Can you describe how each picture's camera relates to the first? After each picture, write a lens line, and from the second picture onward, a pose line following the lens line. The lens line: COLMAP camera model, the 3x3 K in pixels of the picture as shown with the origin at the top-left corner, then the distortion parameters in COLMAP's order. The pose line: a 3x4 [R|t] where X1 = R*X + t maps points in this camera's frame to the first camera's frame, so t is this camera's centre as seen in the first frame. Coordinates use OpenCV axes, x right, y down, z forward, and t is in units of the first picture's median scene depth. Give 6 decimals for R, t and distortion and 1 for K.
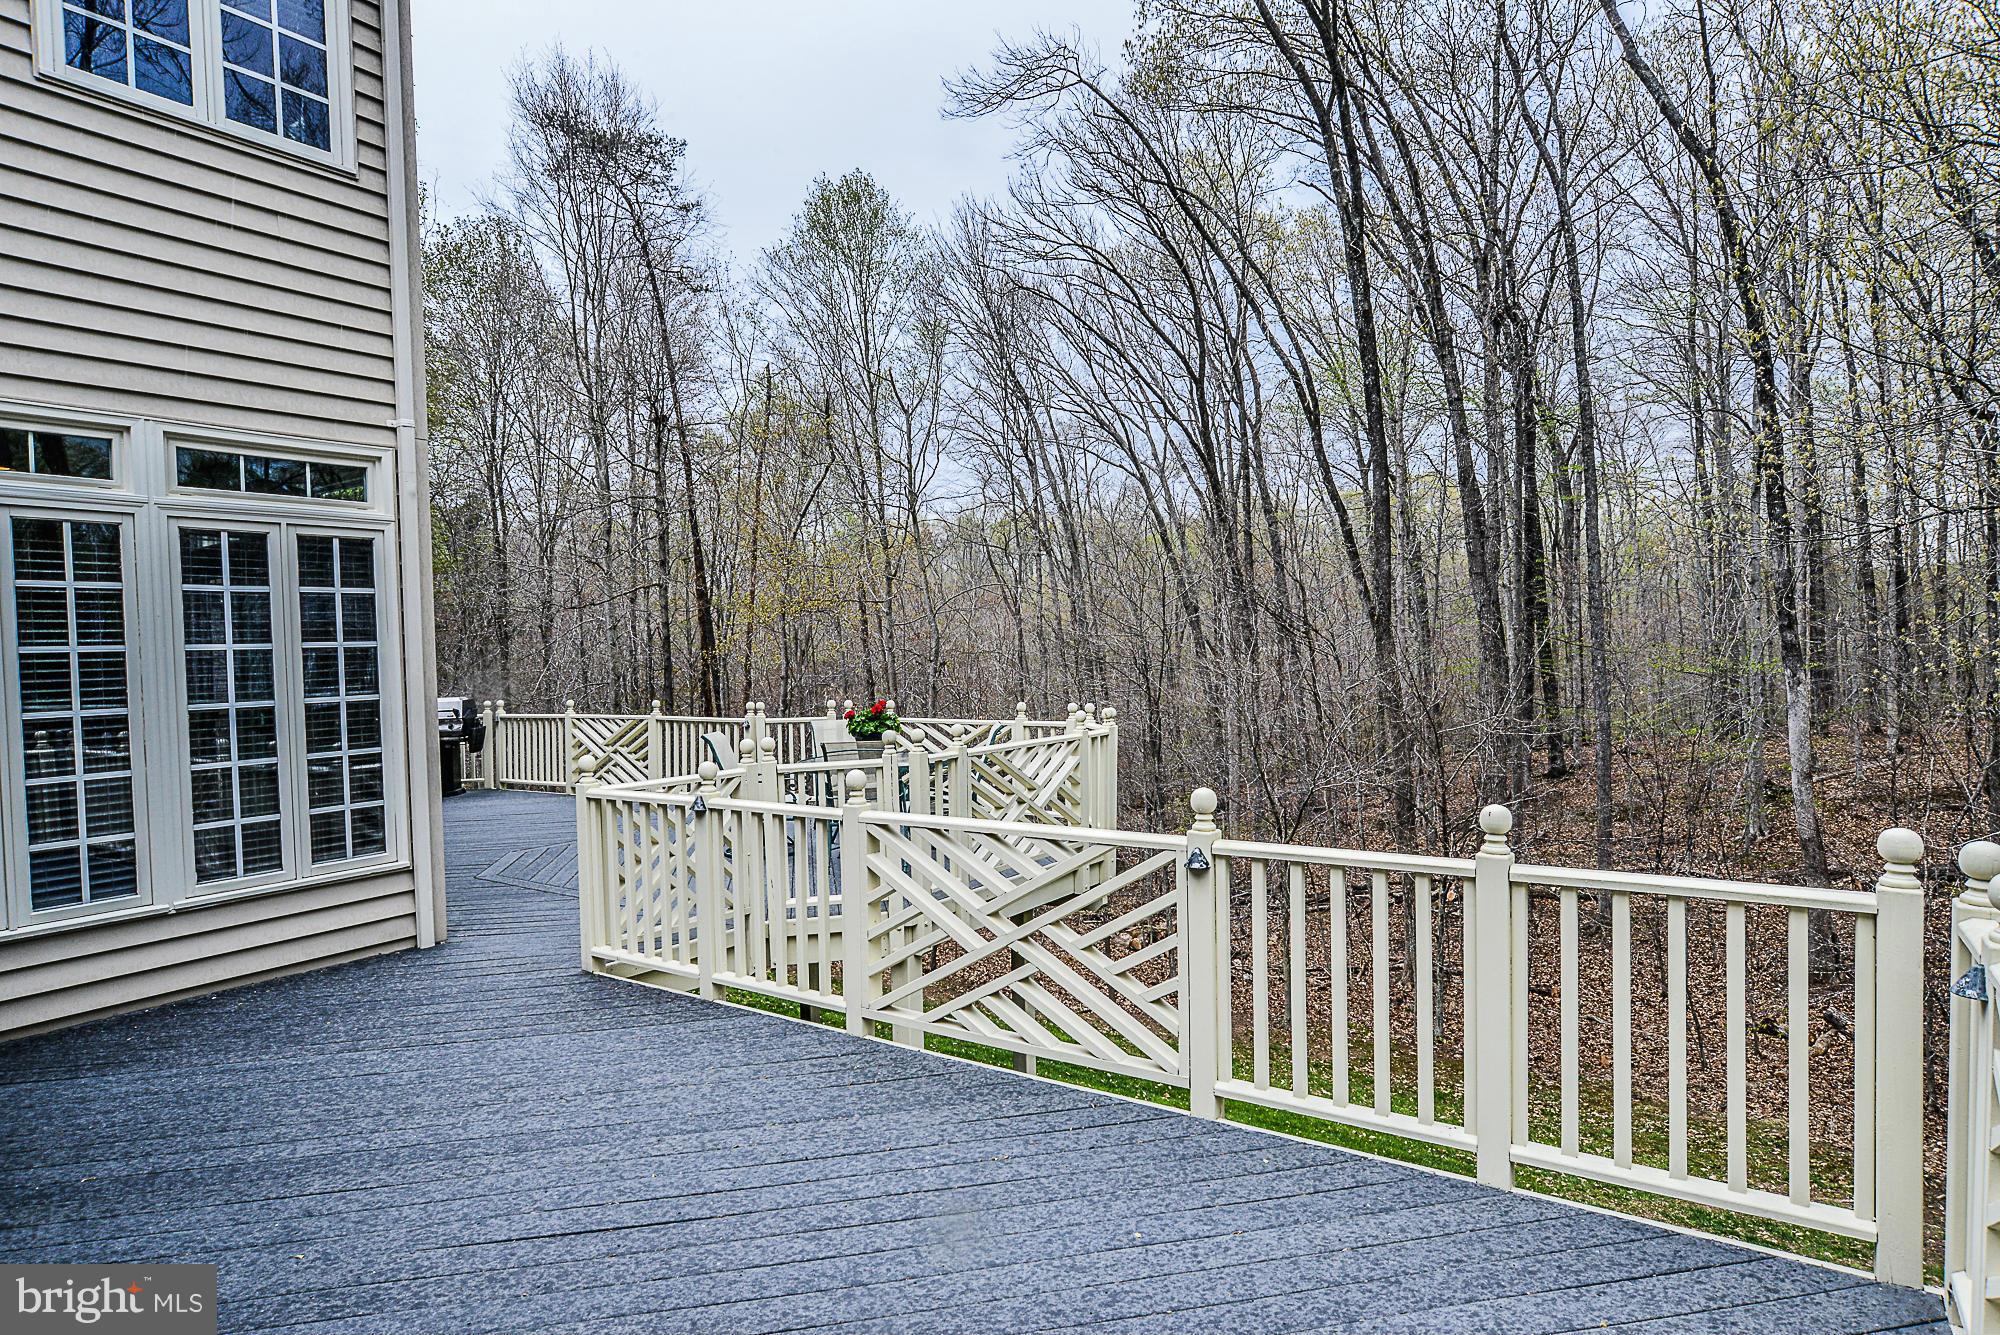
lens RADIAL K [[1236.4, 0, 1000.0], [0, 1236.4, 667.5], [0, 0, 1]] dist [-0.032701, 0.037278]
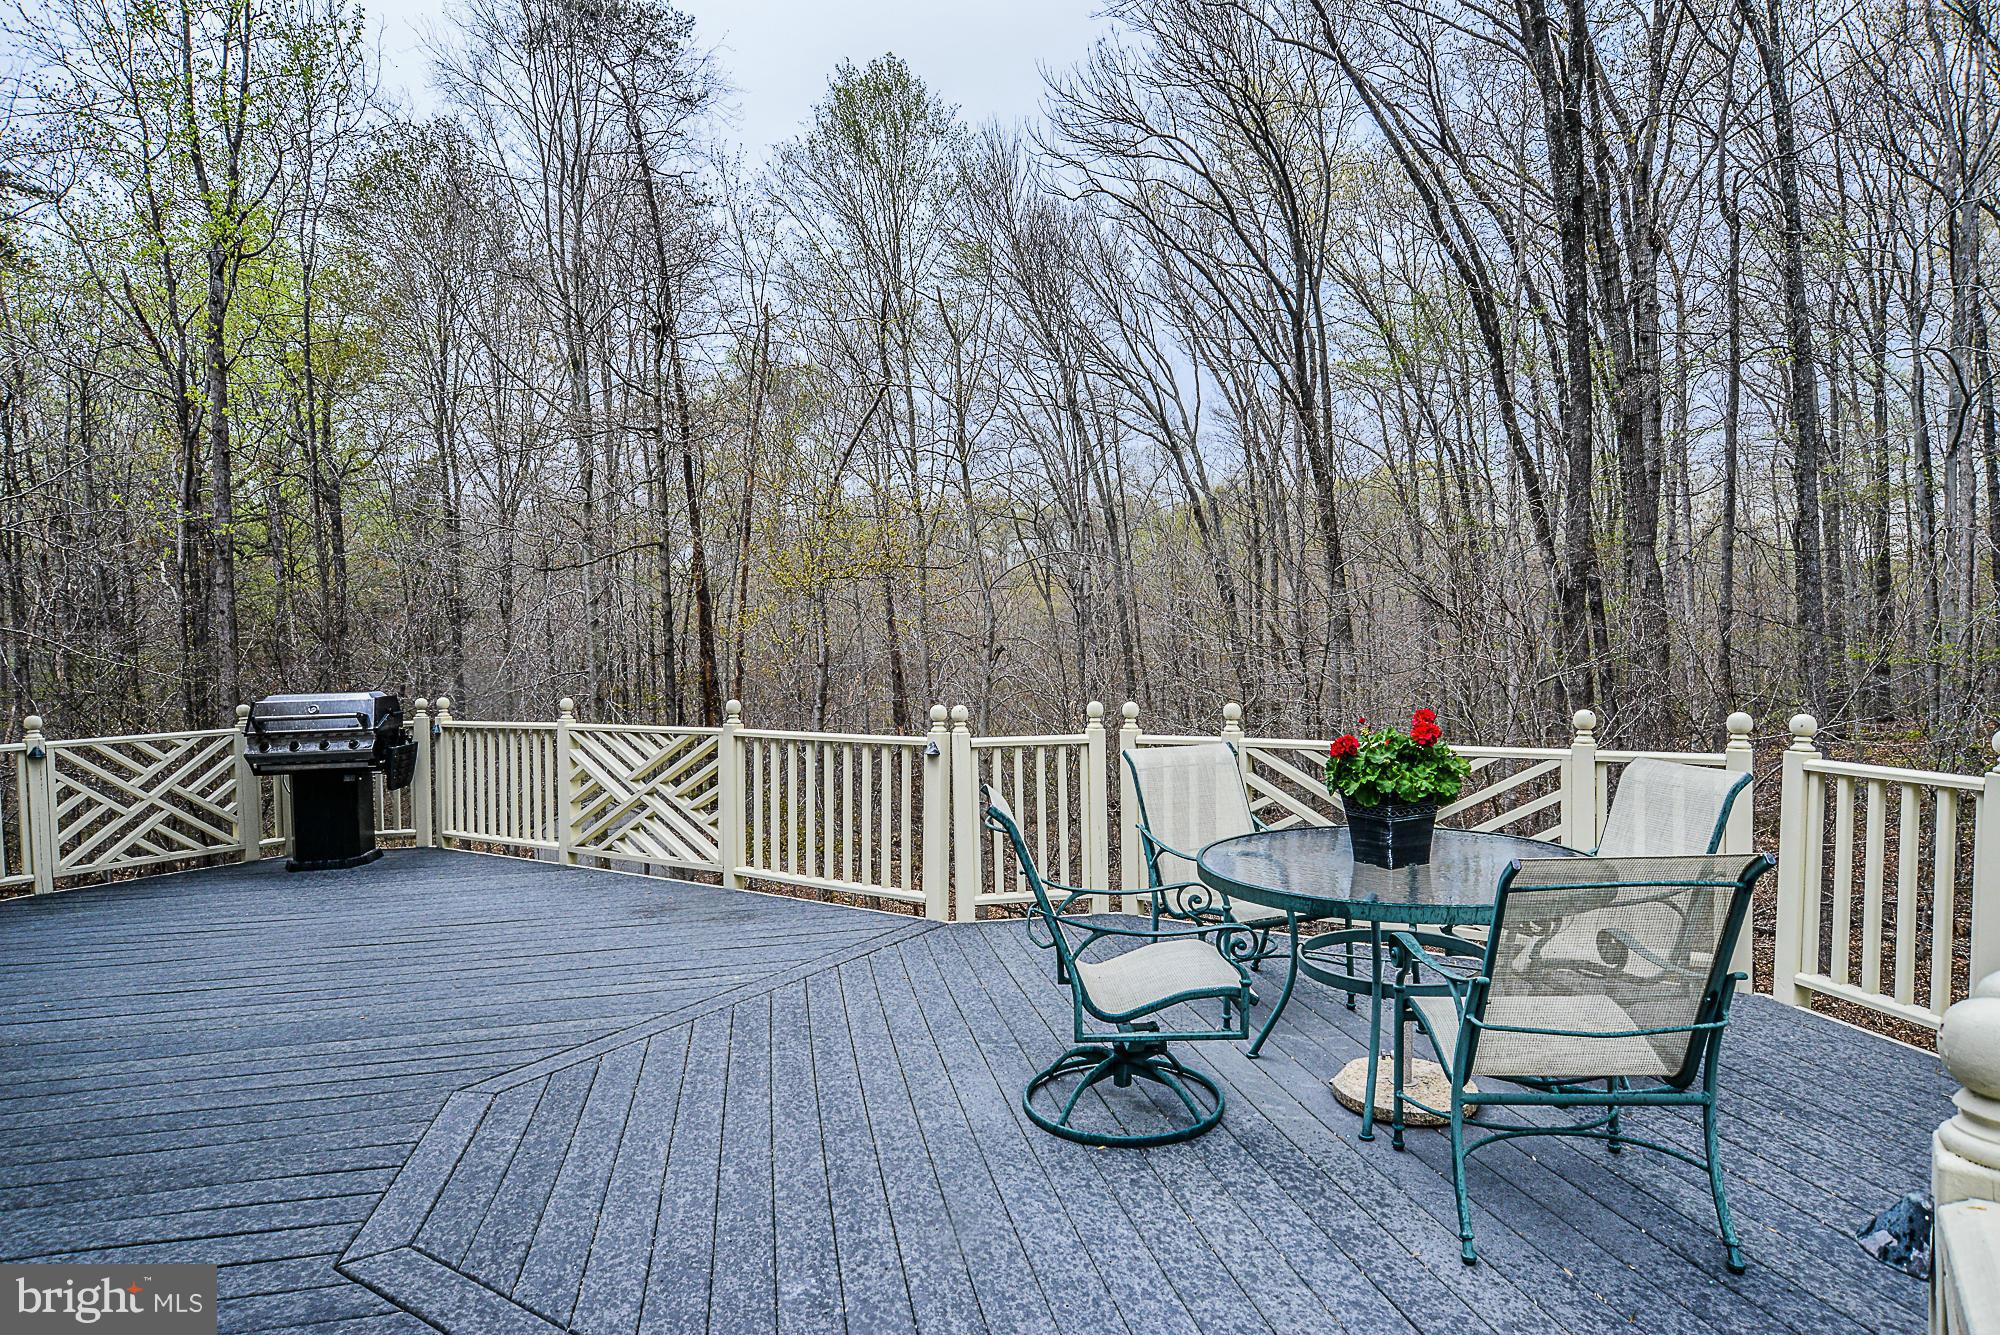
lens RADIAL K [[1236.4, 0, 1000.0], [0, 1236.4, 667.5], [0, 0, 1]] dist [-0.032701, 0.037278]
pose [[0.999488, 0.003892, 0.031766, -0.072938], [-0.004094, 0.999972, 0.006287, 0.003417], [-0.031741, -0.006414, 0.999476, 0.185622]]
